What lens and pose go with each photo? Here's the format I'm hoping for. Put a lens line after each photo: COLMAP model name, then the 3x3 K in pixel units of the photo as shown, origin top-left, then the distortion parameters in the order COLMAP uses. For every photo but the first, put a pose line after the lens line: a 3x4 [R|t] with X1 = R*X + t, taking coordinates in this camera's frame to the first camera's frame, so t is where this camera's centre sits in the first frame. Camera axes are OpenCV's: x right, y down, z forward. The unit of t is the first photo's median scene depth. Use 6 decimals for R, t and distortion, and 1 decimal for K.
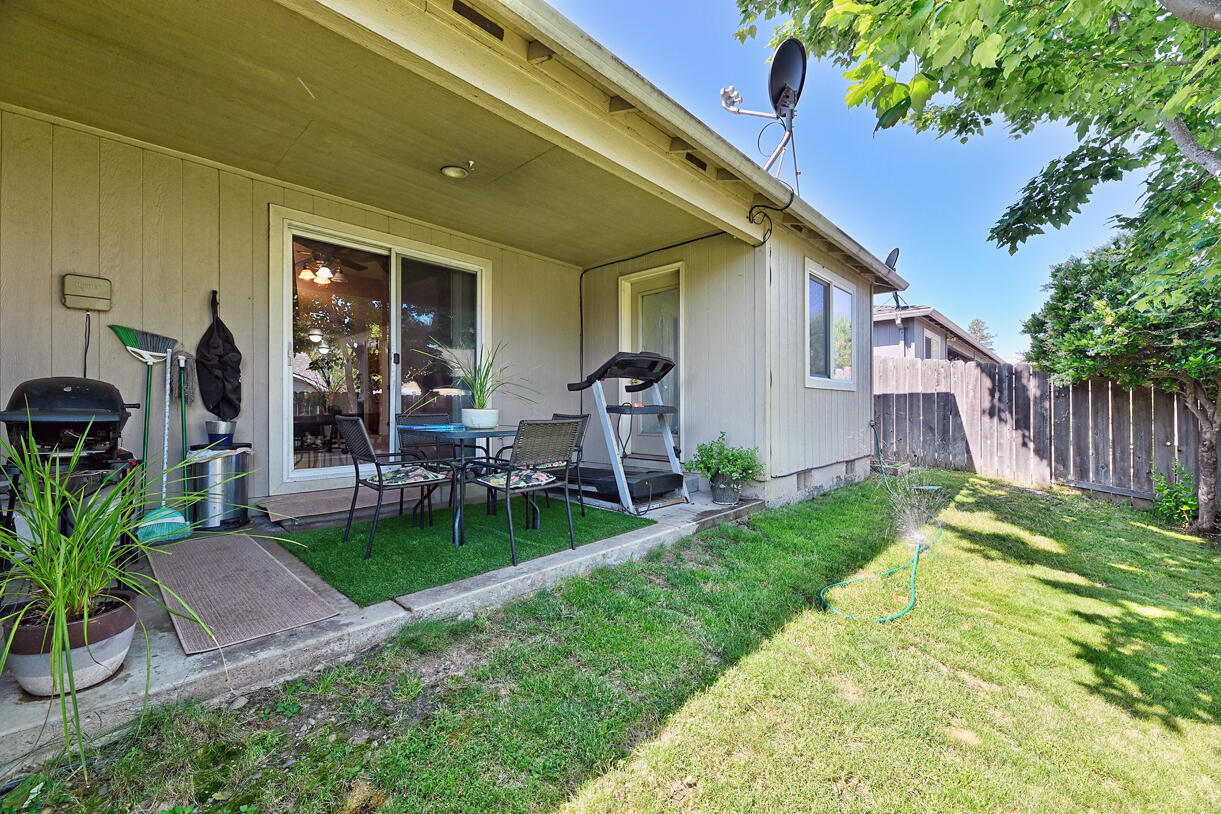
lens RADIAL K [[489.7, 0, 609.0], [0, 489.7, 405.0], [0, 0, 1]] dist [-0.005491, -0.000821]
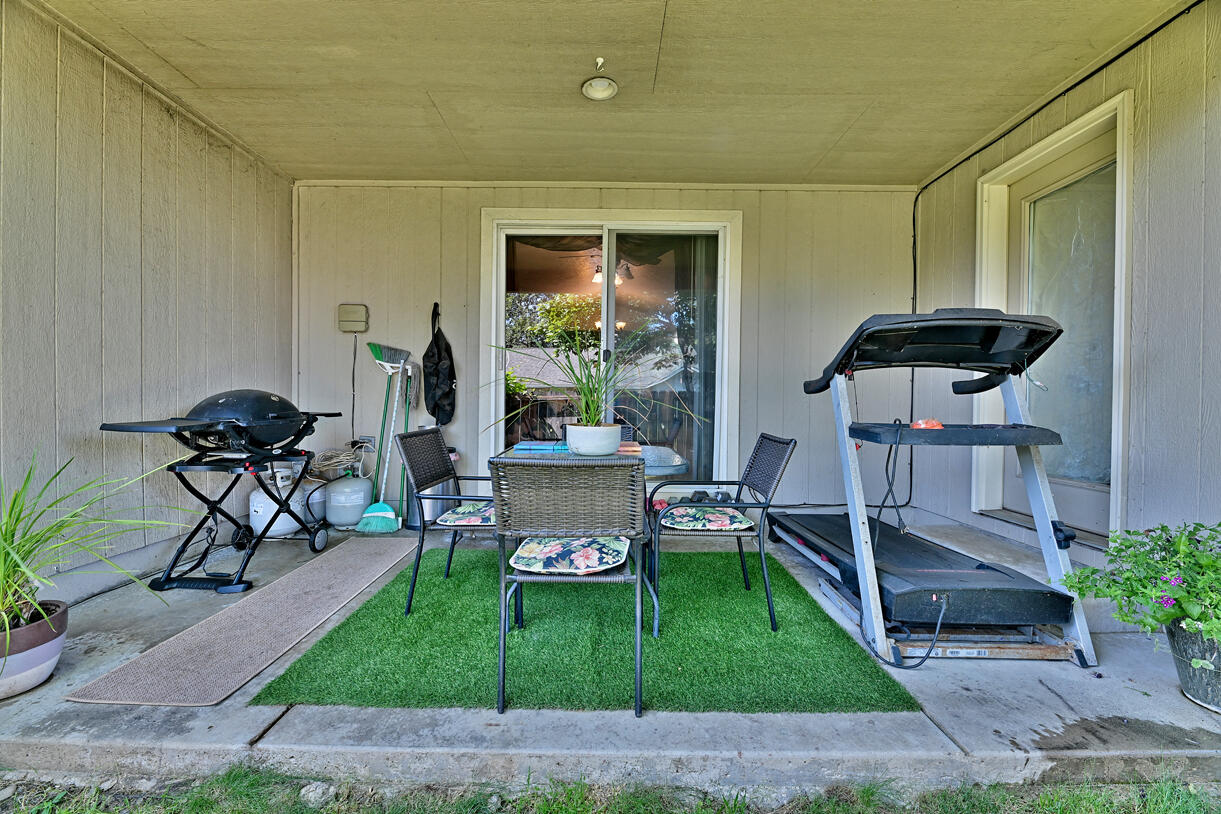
lens RADIAL K [[489.7, 0, 608.2], [0, 489.7, 409.2], [0, 0, 1]] dist [-0.005491, -0.000821]
pose [[0.680758, 0.018424, -0.732276, 0.212994], [-0.007181, 0.999803, 0.018480, -0.023144], [0.732473, -0.007322, 0.680757, 0.504206]]
